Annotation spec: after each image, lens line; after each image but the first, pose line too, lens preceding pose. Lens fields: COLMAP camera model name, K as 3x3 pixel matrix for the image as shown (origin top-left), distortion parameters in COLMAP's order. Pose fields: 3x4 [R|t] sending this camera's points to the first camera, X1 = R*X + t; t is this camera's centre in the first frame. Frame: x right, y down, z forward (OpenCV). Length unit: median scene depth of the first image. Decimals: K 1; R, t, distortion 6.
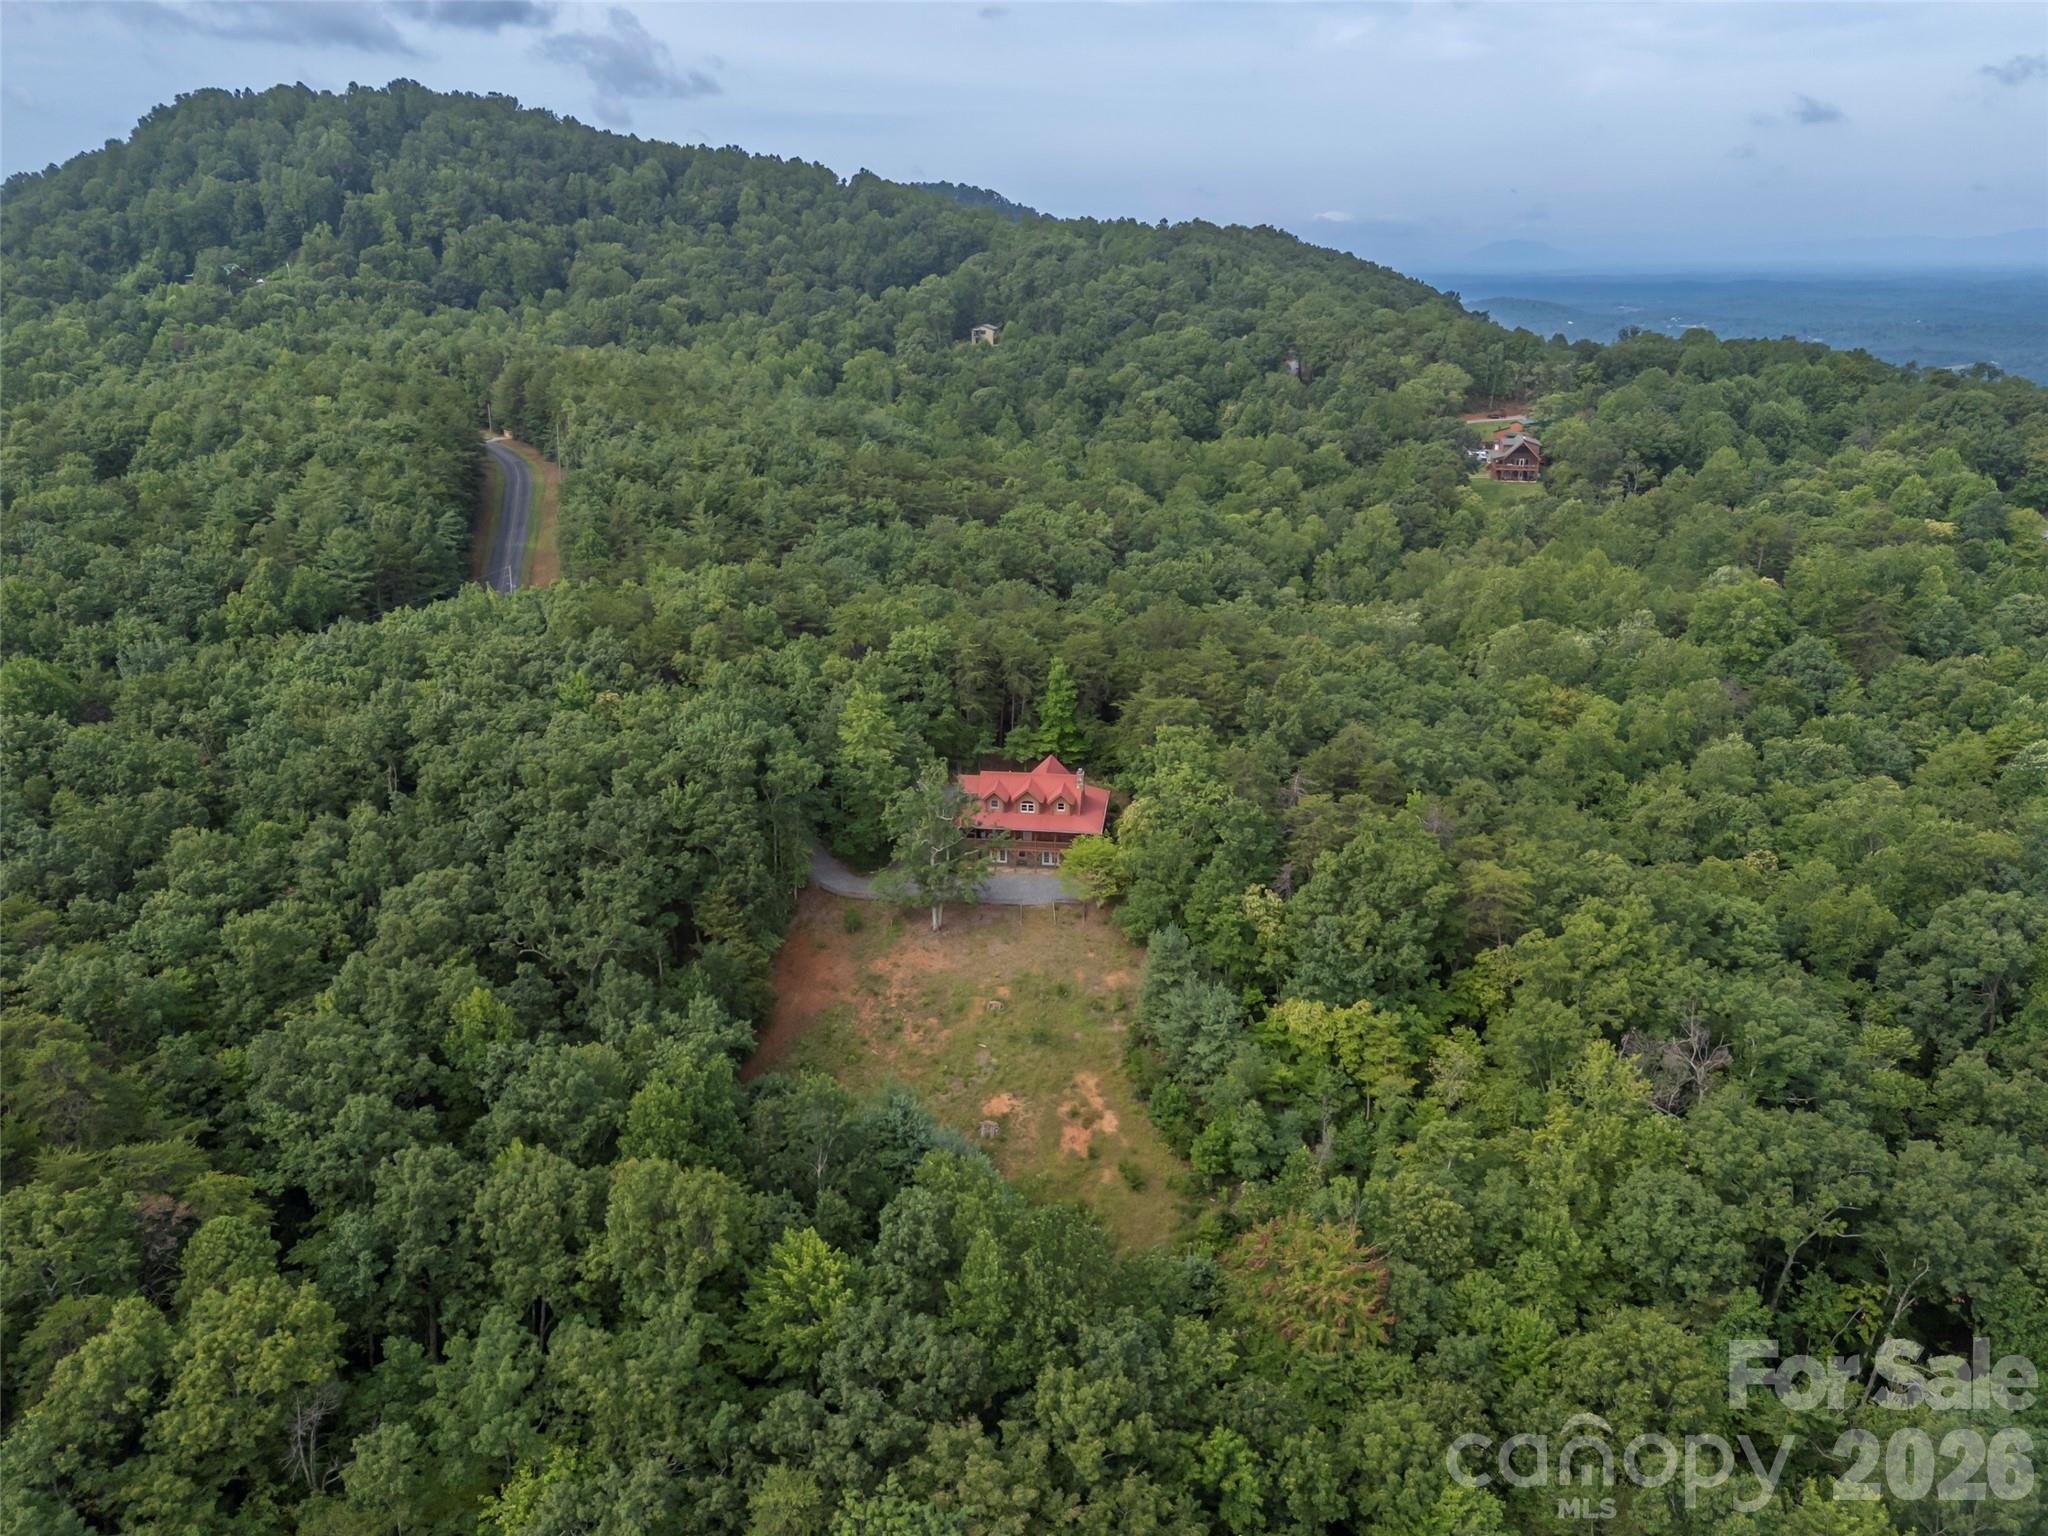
lens RADIAL K [[1491.7, 0, 1024.3], [0, 1491.7, 760.8], [0, 0, 1]] dist [0.102424, -0.072224]
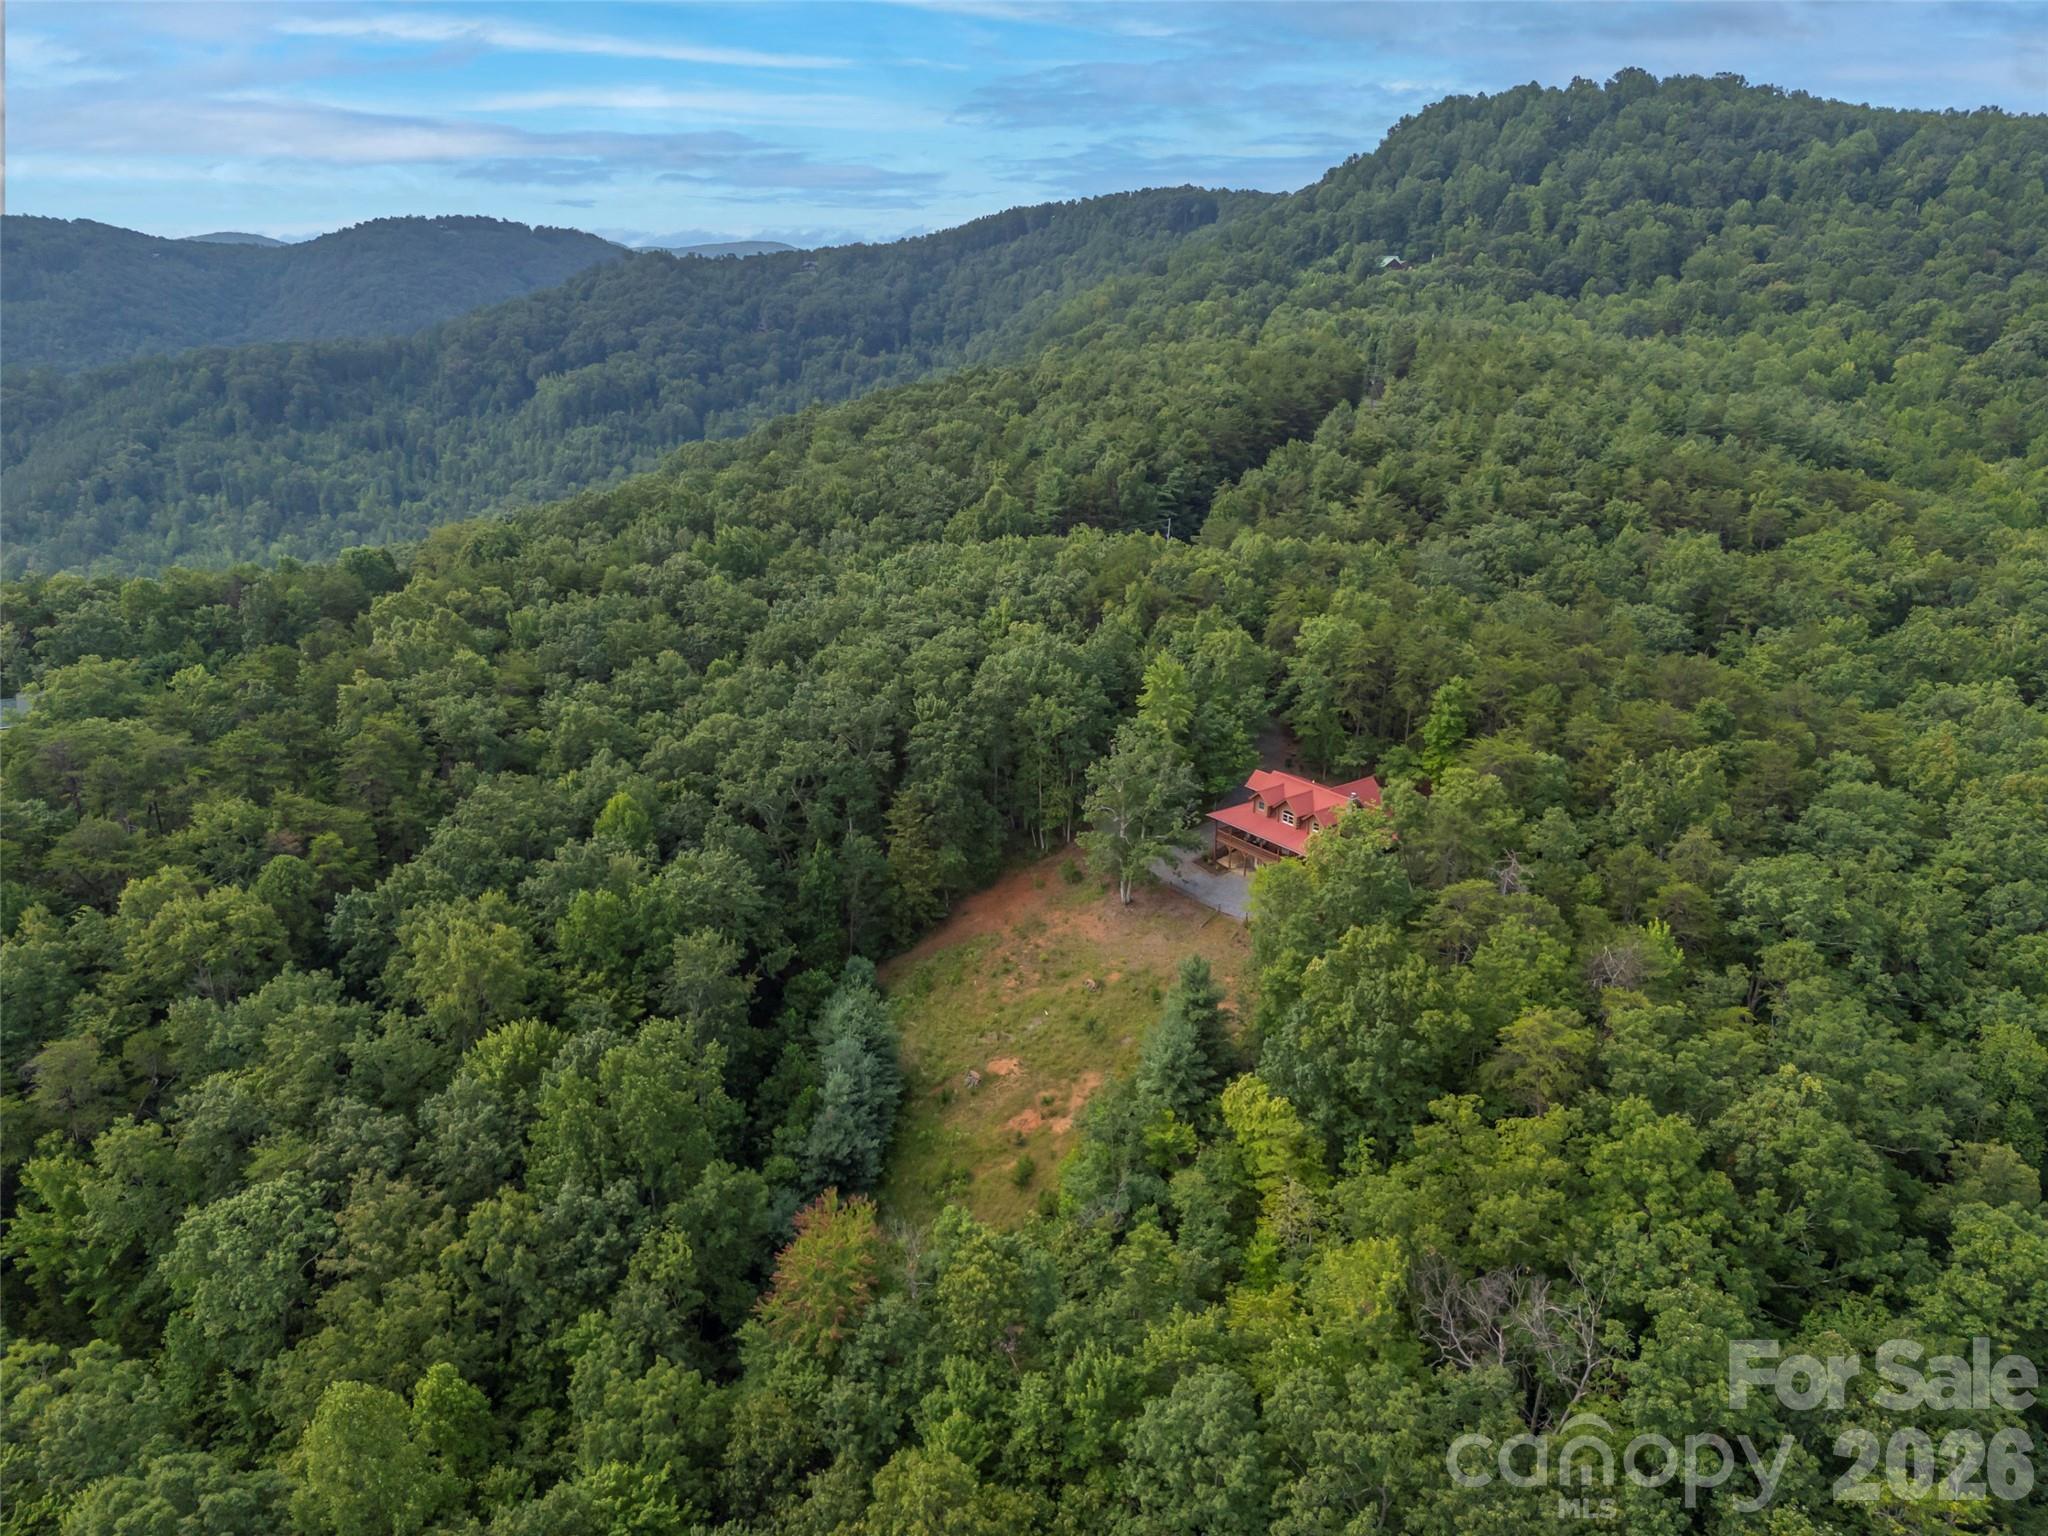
lens RADIAL K [[1491.7, 0, 1024.3], [0, 1491.7, 760.8], [0, 0, 1]] dist [0.102424, -0.072224]
pose [[0.691151, 0.234198, -0.683712, 0.463615], [-0.232638, 0.967781, 0.096334, -0.049273], [0.684245, 0.092476, 0.723365, 0.197314]]
